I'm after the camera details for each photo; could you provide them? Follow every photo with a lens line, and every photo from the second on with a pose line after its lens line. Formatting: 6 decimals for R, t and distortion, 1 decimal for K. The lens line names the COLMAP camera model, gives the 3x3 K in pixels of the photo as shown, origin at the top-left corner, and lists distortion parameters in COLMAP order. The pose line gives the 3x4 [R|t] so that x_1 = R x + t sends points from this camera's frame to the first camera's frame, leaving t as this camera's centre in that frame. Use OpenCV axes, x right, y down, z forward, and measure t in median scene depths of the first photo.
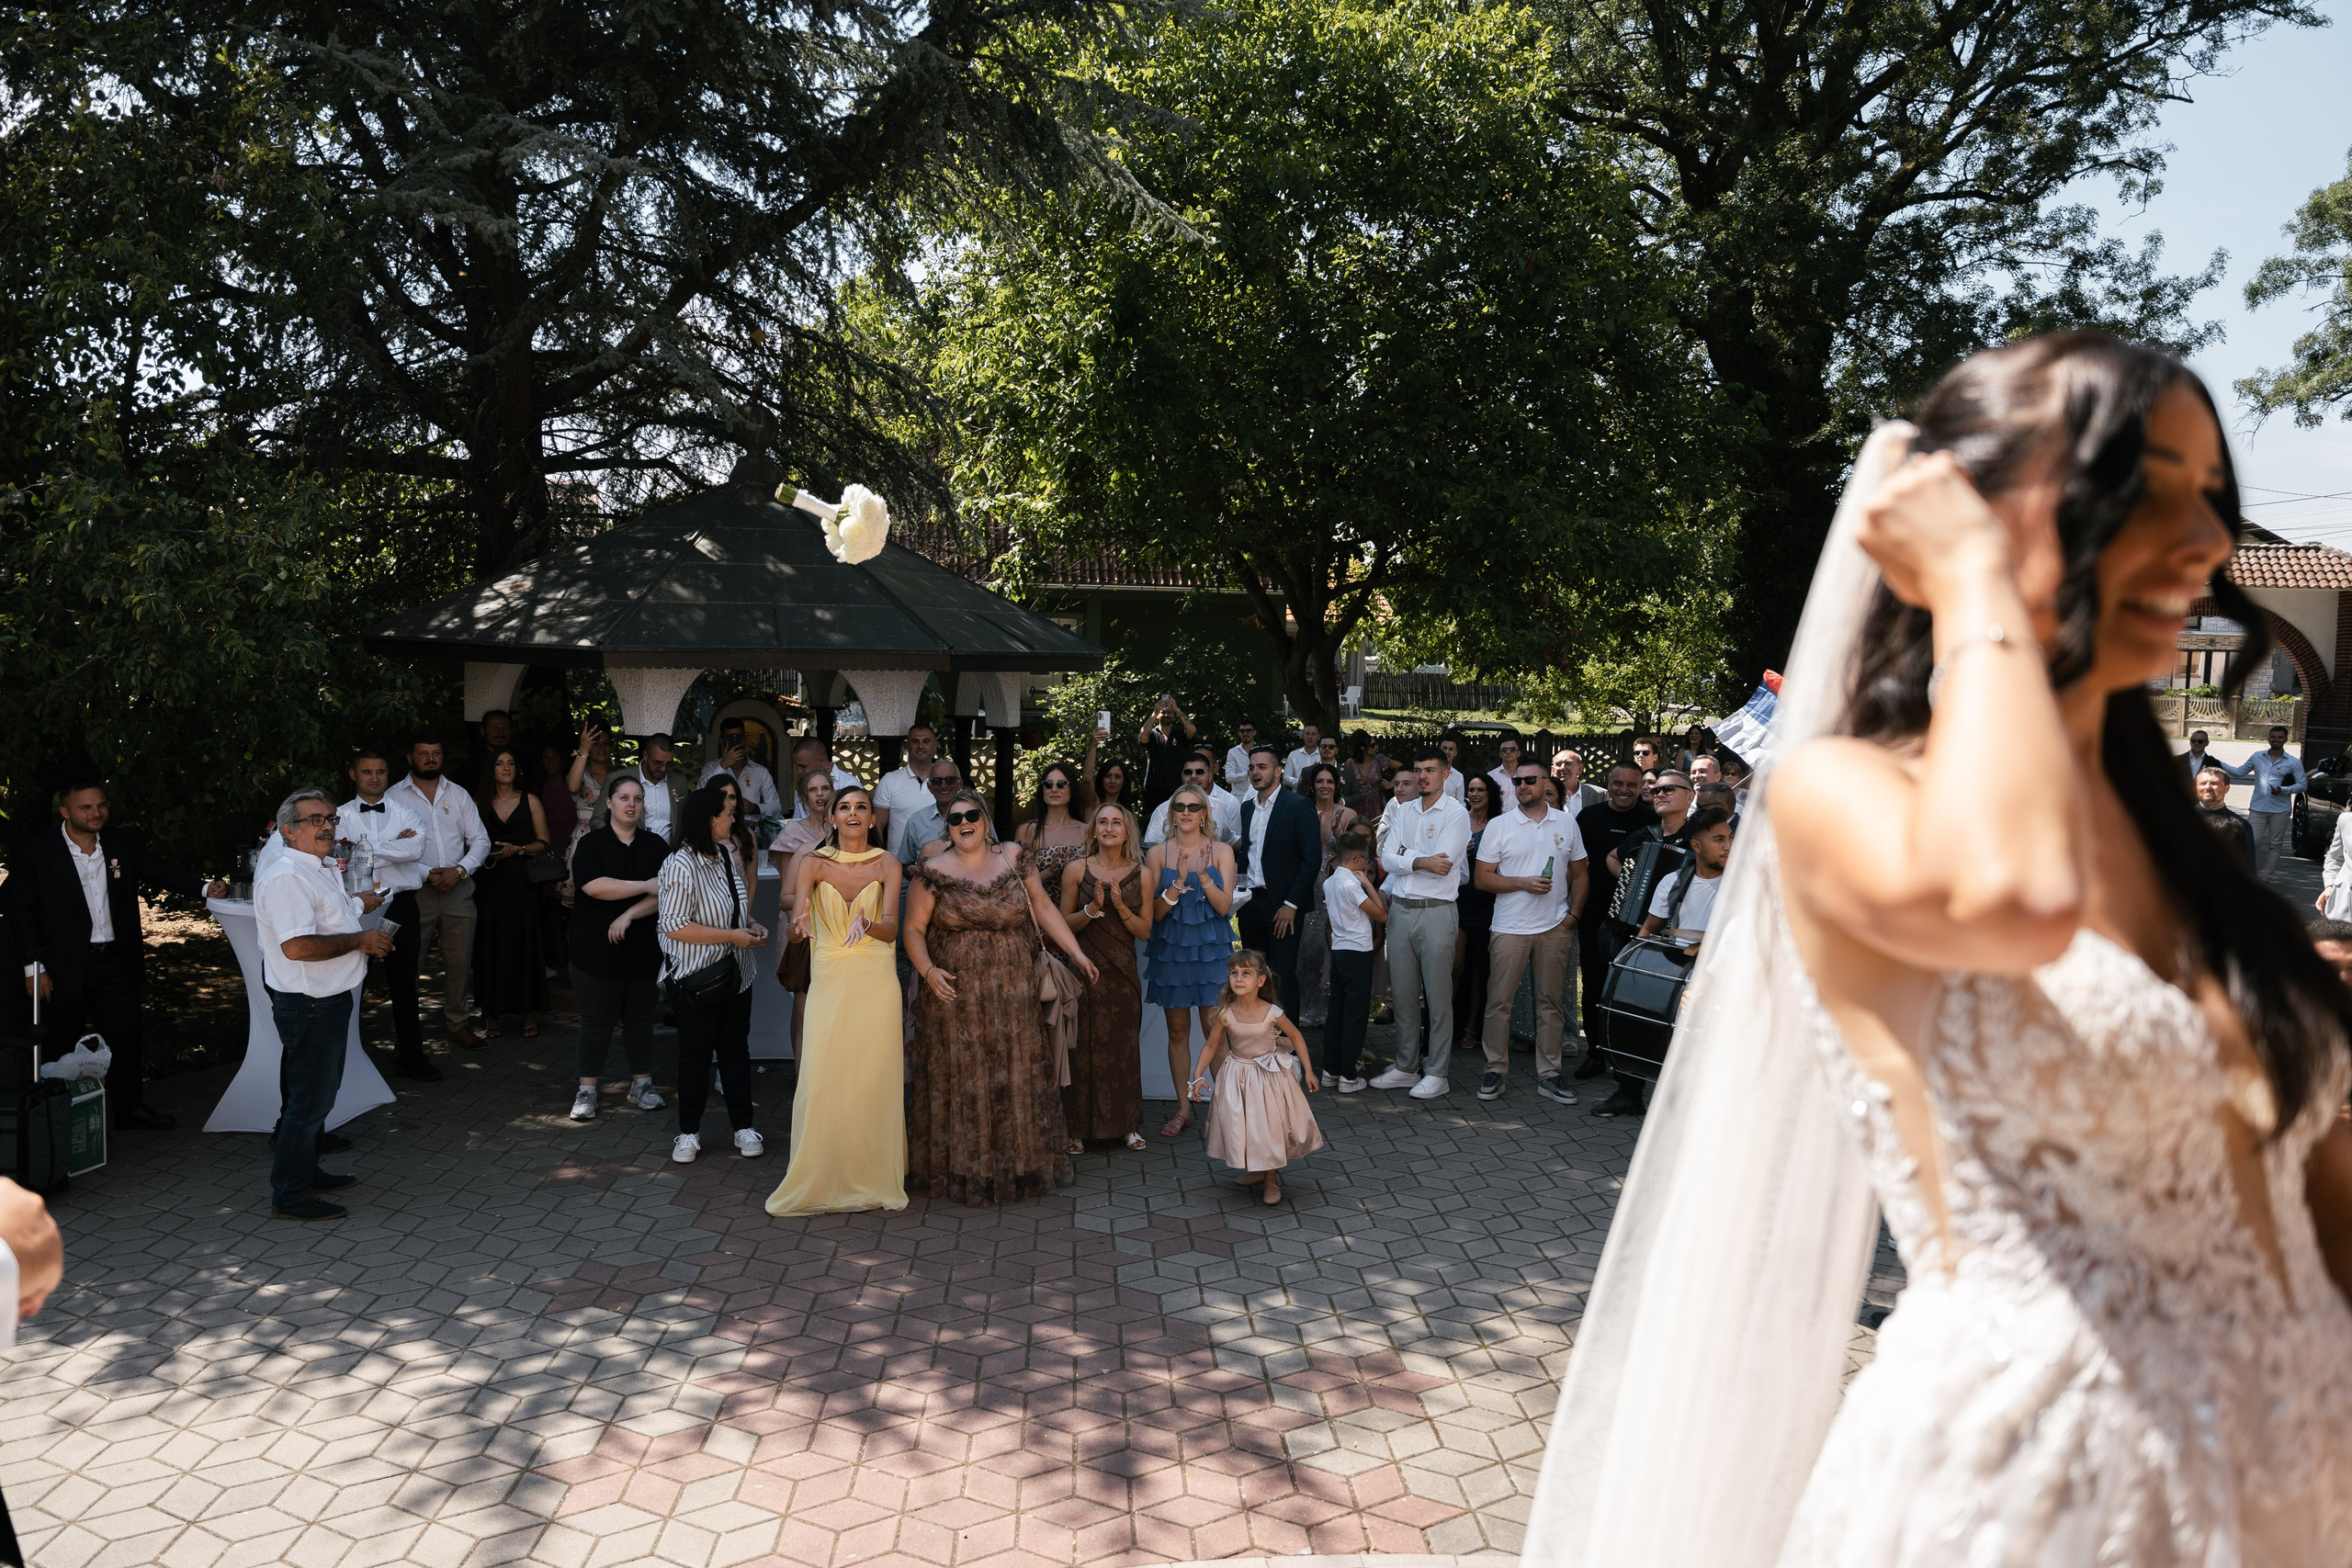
lens RADIAL K [[1665.1, 0, 1176.0], [0, 1665.1, 784.0], [0, 0, 1]] dist [-0.011390, -0.003885]
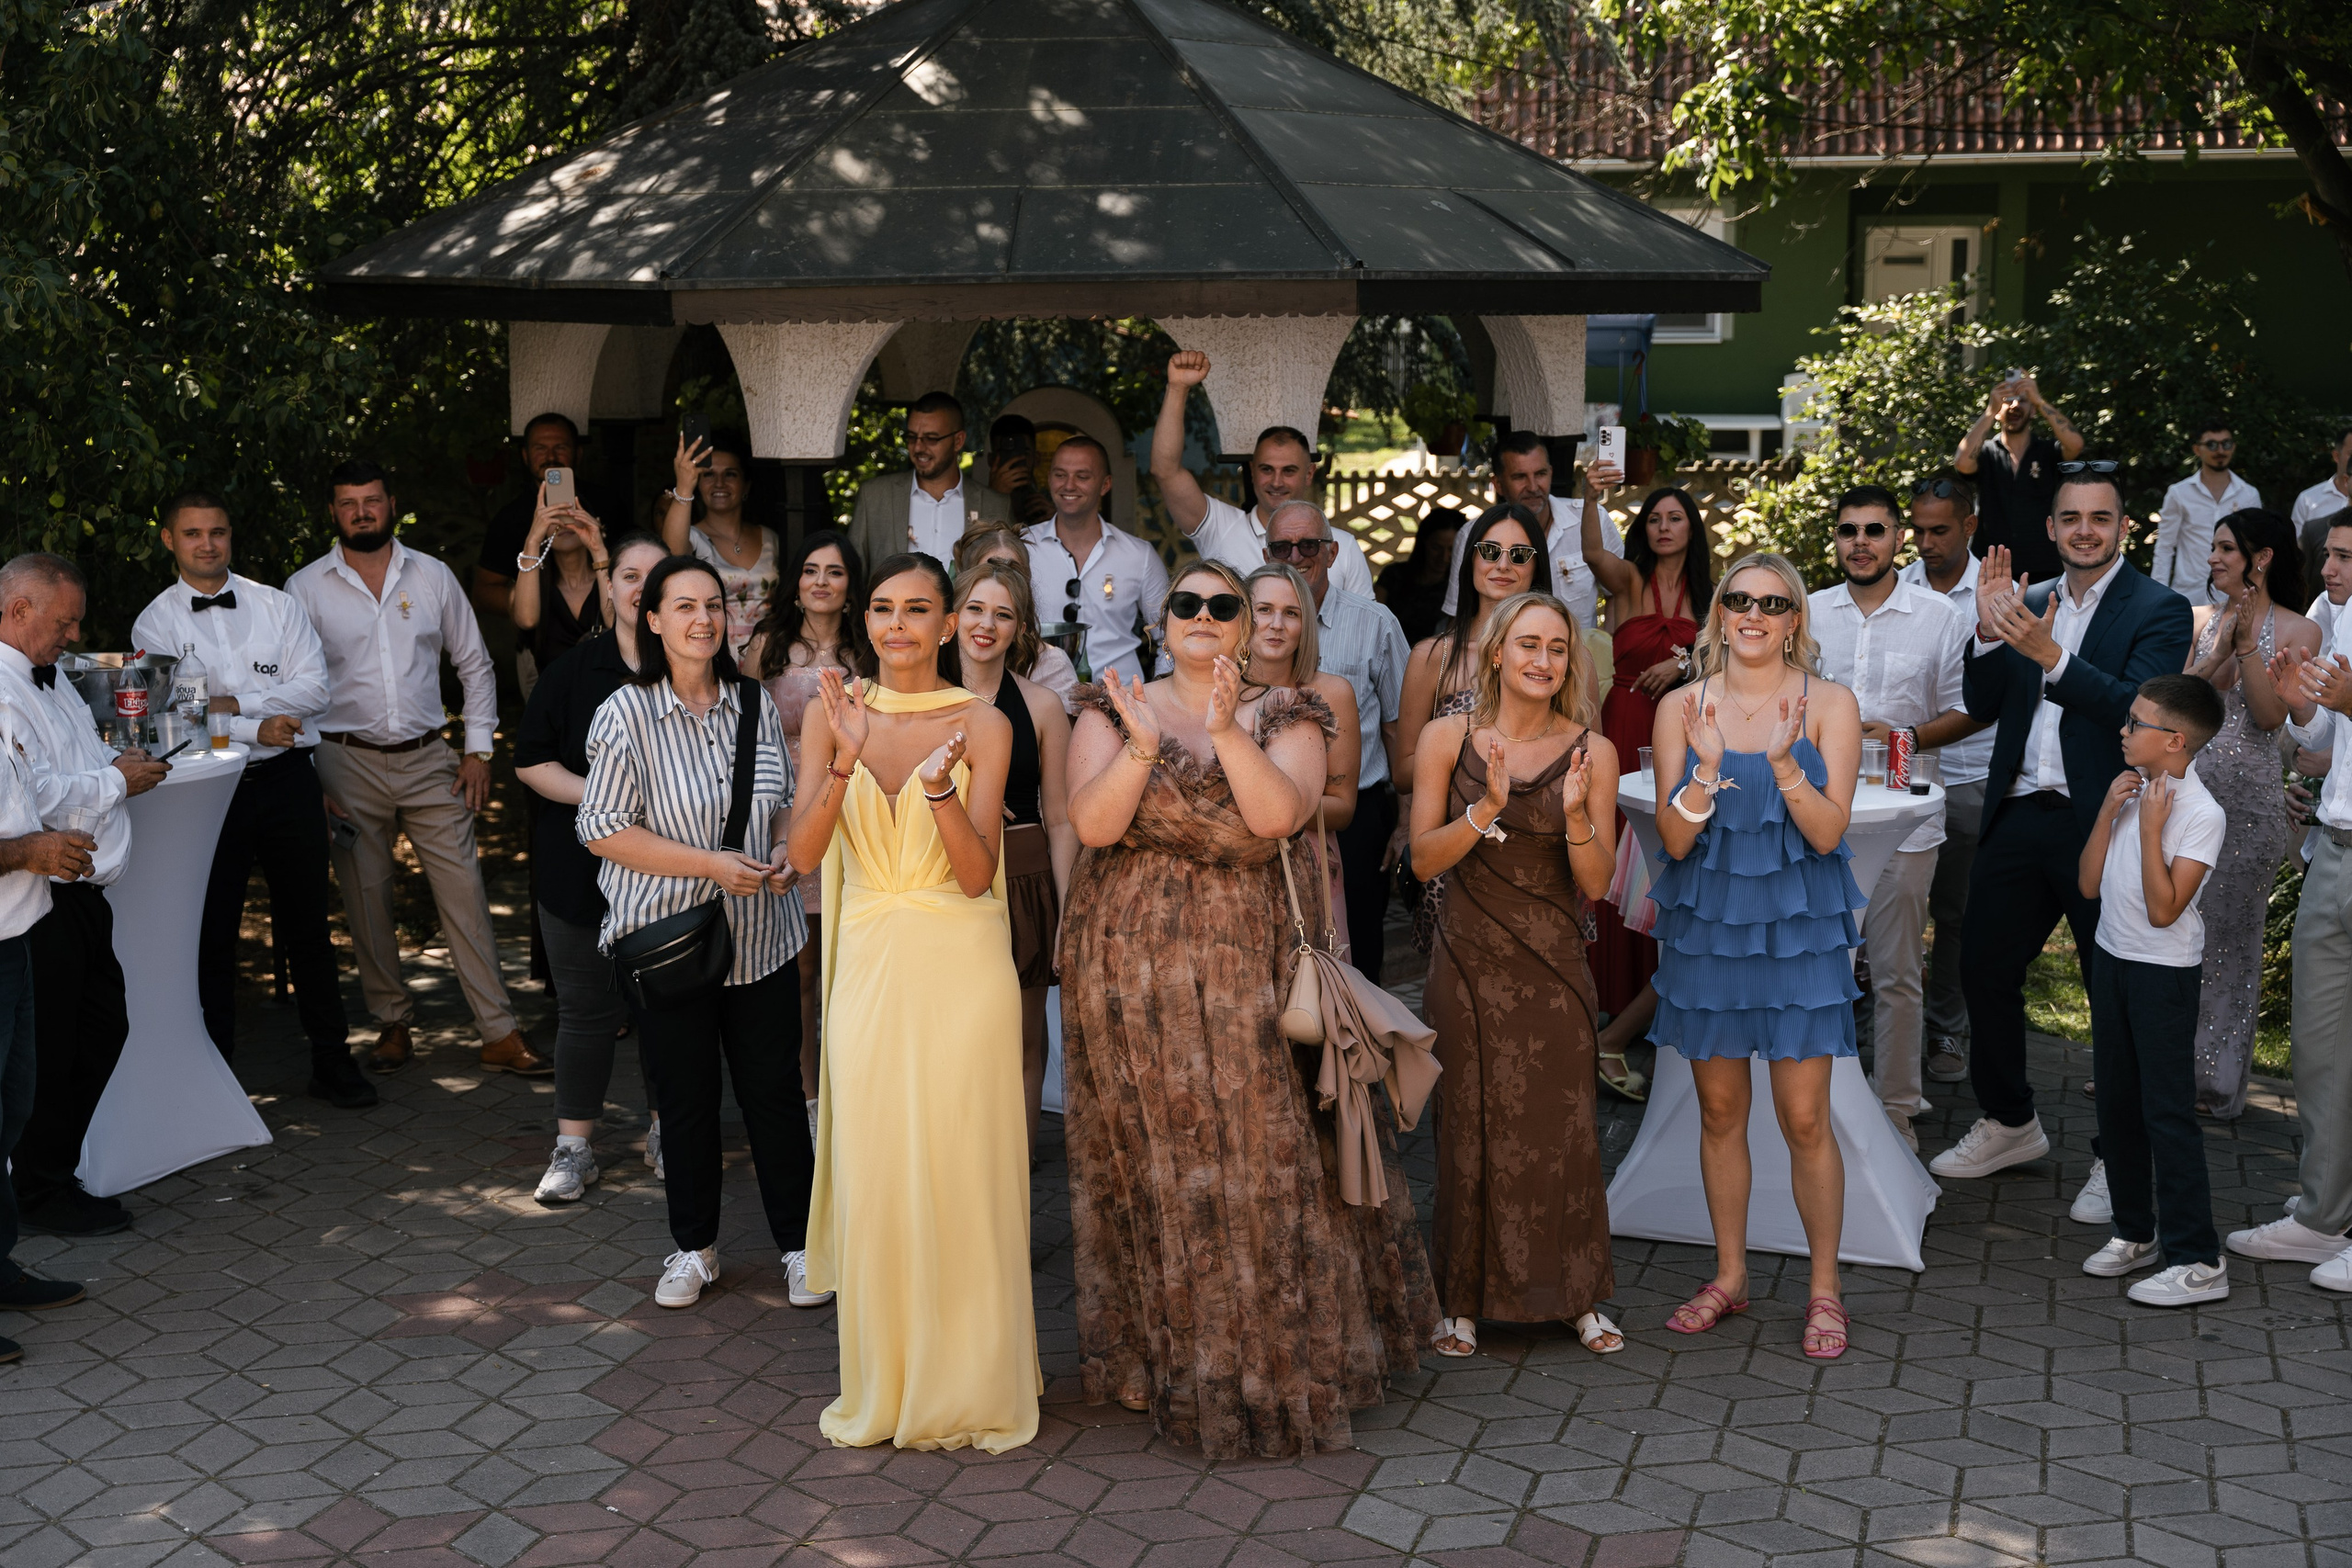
lens RADIAL K [[3088.9, 0, 1171.4], [0, 3088.9, 862.2], [0, 0, 1]] dist [-0.002791, 0.071547]
pose [[0.936267, 0.035380, -0.349503, 0.126891], [-0.002180, 0.995481, 0.094931, 0.004056], [0.351282, -0.088119, 0.932114, 0.147444]]
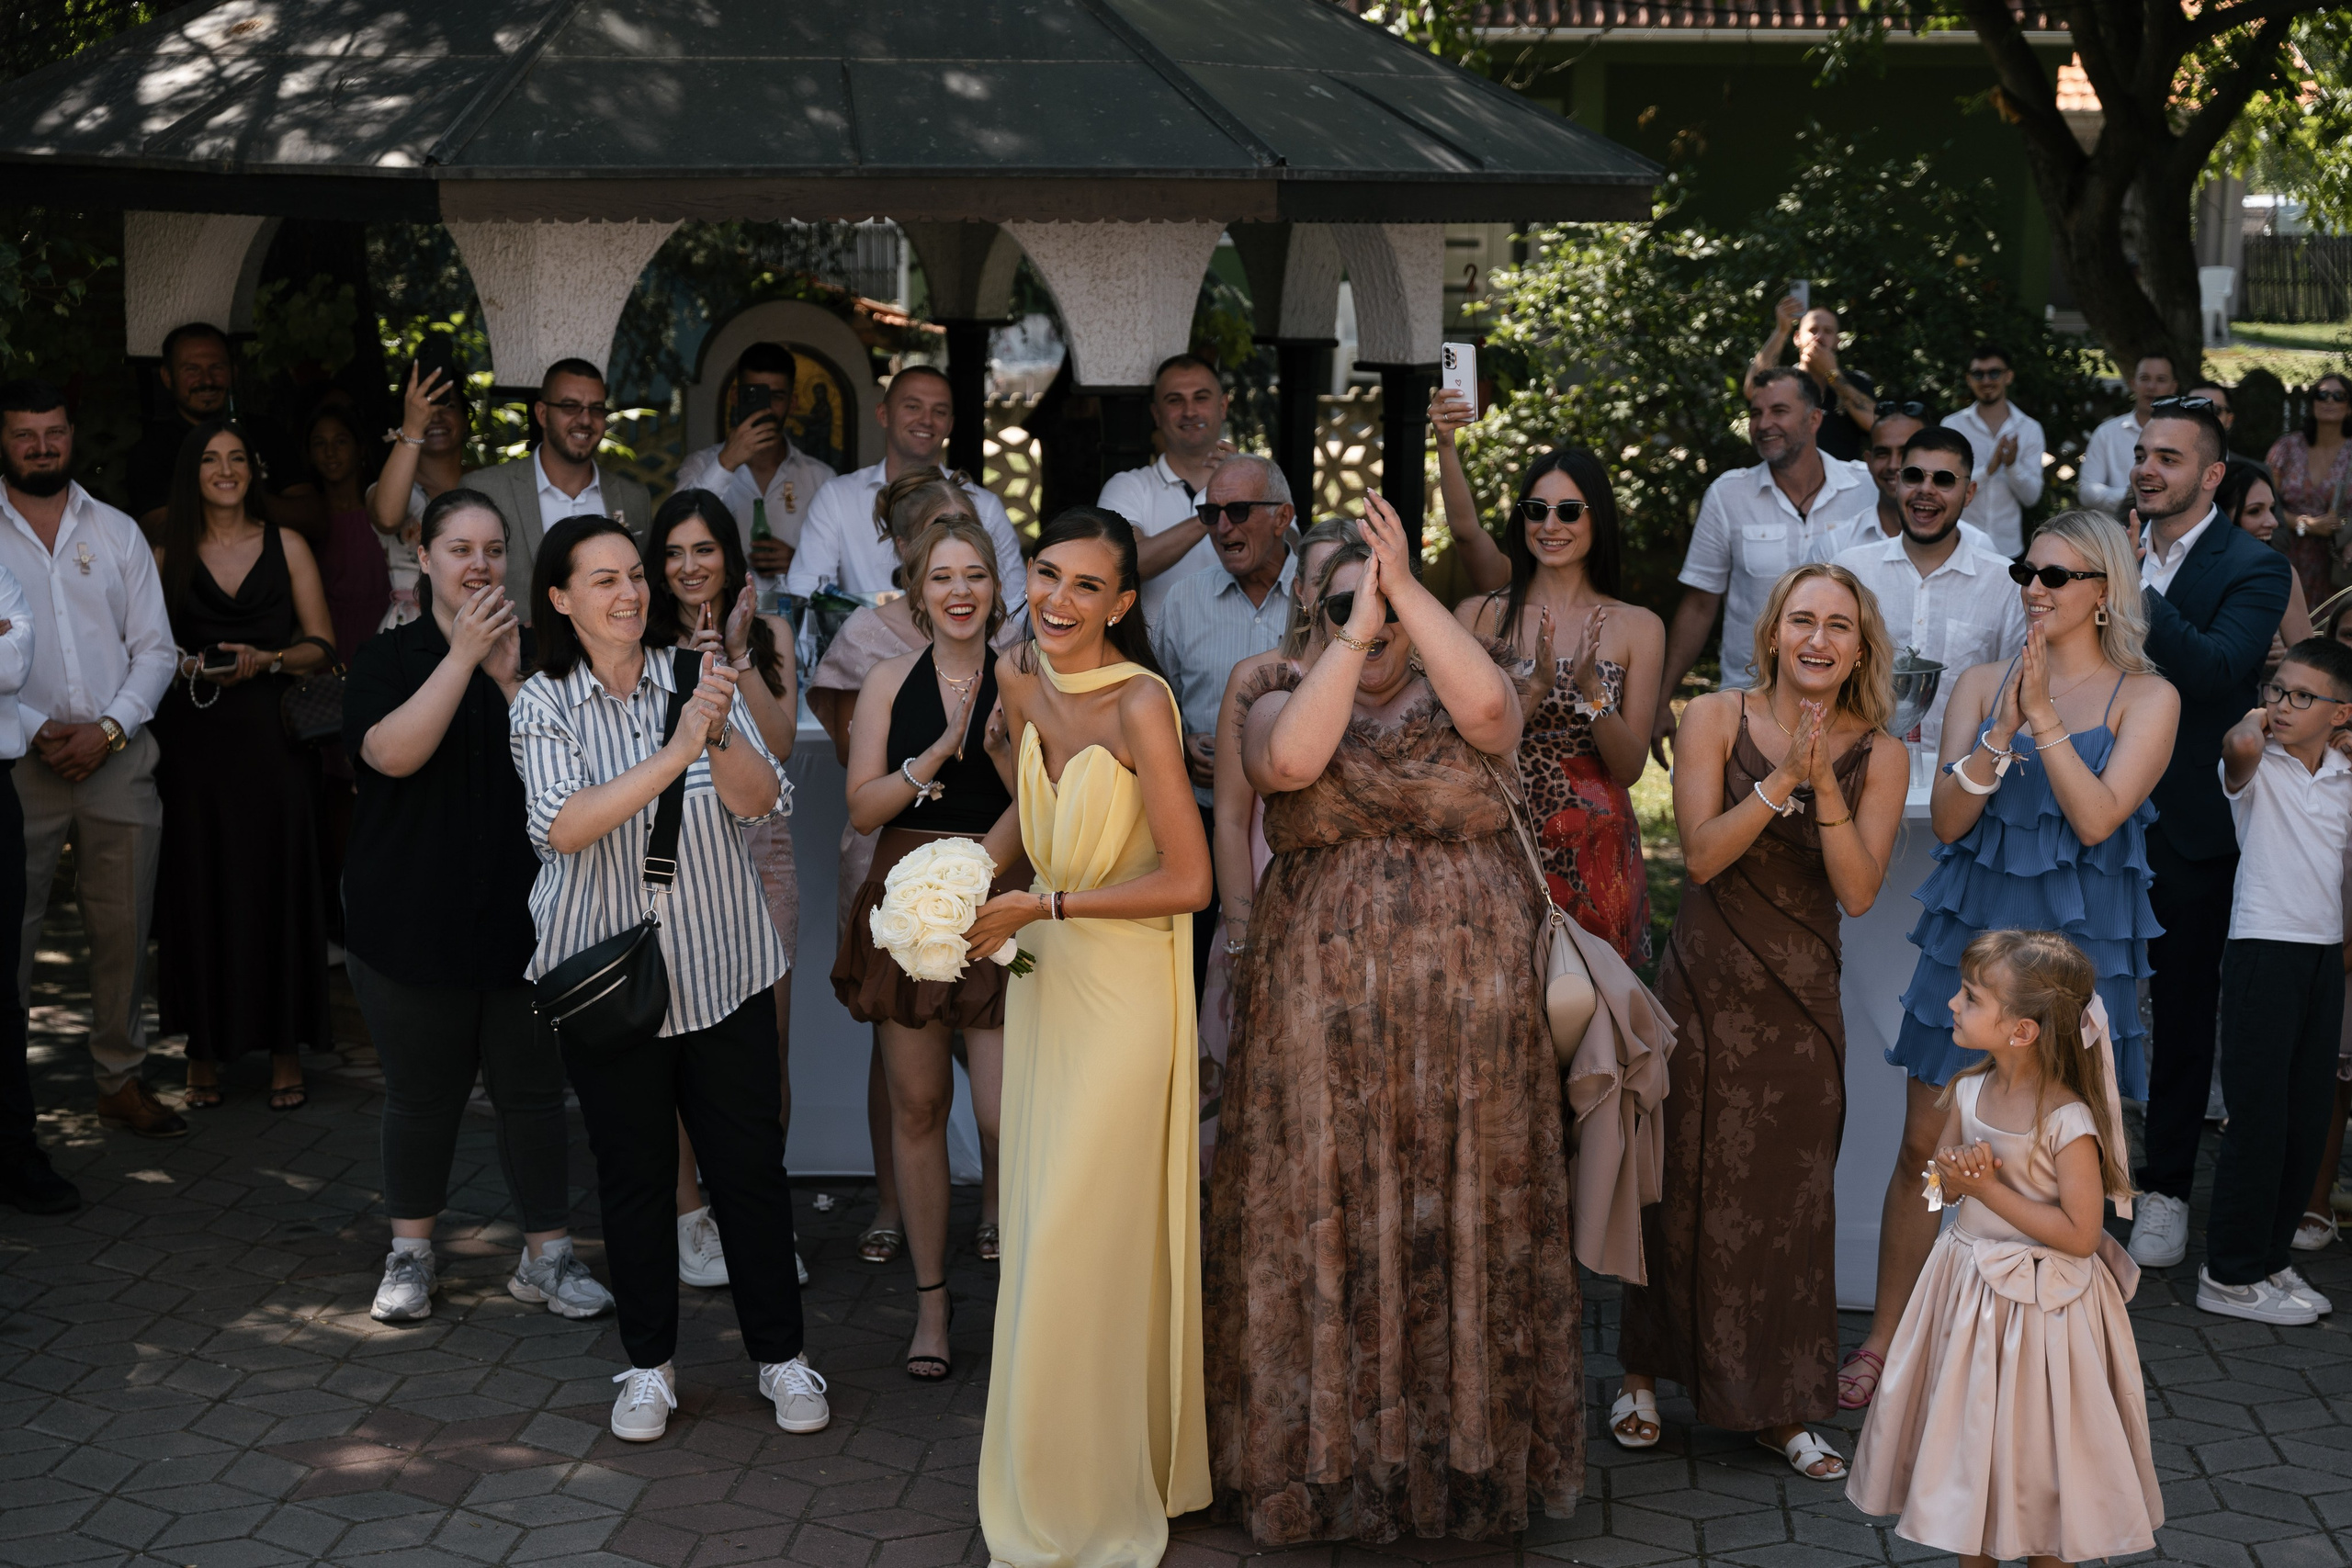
lens RADIAL K [[3784.7, 0, 1176.0], [0, 3784.7, 784.0], [0, 0, 1]] dist [0.023479, 0.044305]
pose [[0.988698, 0.010254, -0.149567, -0.022254], [0.000636, 0.997362, 0.072585, 0.000677], [0.149917, -0.071859, 0.986084, 0.089763]]
